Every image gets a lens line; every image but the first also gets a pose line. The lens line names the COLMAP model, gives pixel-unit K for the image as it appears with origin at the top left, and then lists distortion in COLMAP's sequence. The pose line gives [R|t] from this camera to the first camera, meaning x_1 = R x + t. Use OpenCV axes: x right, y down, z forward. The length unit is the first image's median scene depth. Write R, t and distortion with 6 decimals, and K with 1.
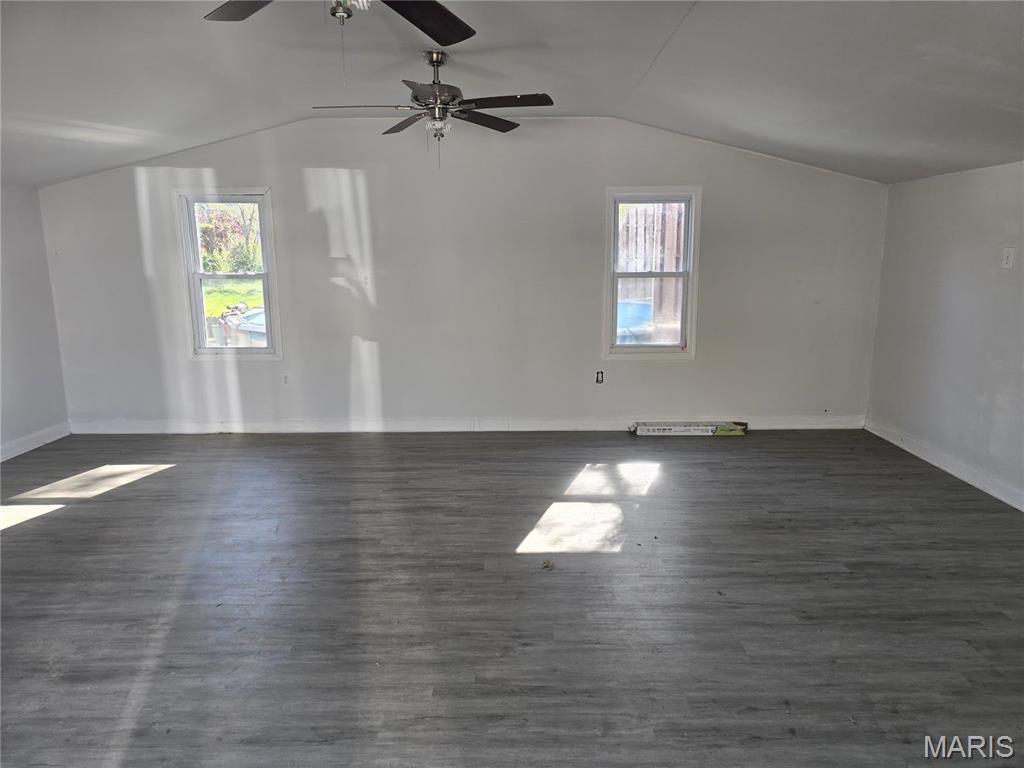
lens RADIAL K [[691.5, 0, 512.6], [0, 691.5, 384.9], [0, 0, 1]] dist [0.029229, -0.001156]
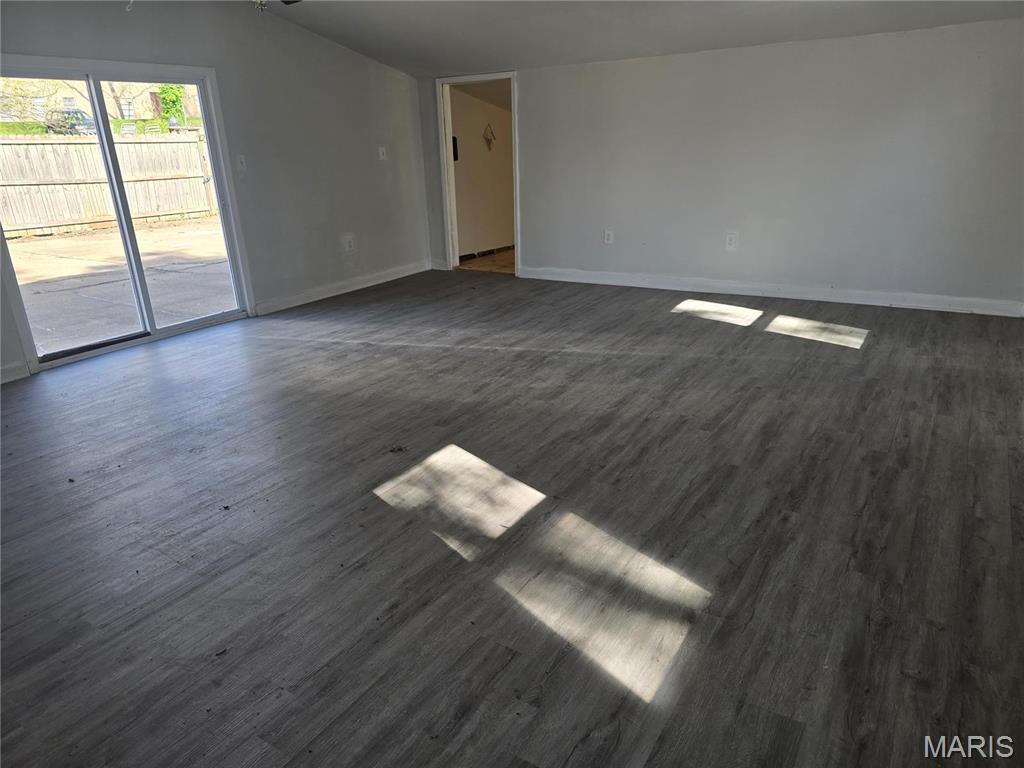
lens RADIAL K [[691.5, 0, 513.0], [0, 691.5, 385.5], [0, 0, 1]] dist [0.029229, -0.001156]
pose [[-0.540899, 0.307977, -0.782674, 0.559305], [-0.115305, 0.894612, 0.431710, -0.210323], [0.833147, 0.323758, -0.448383, 1.222546]]
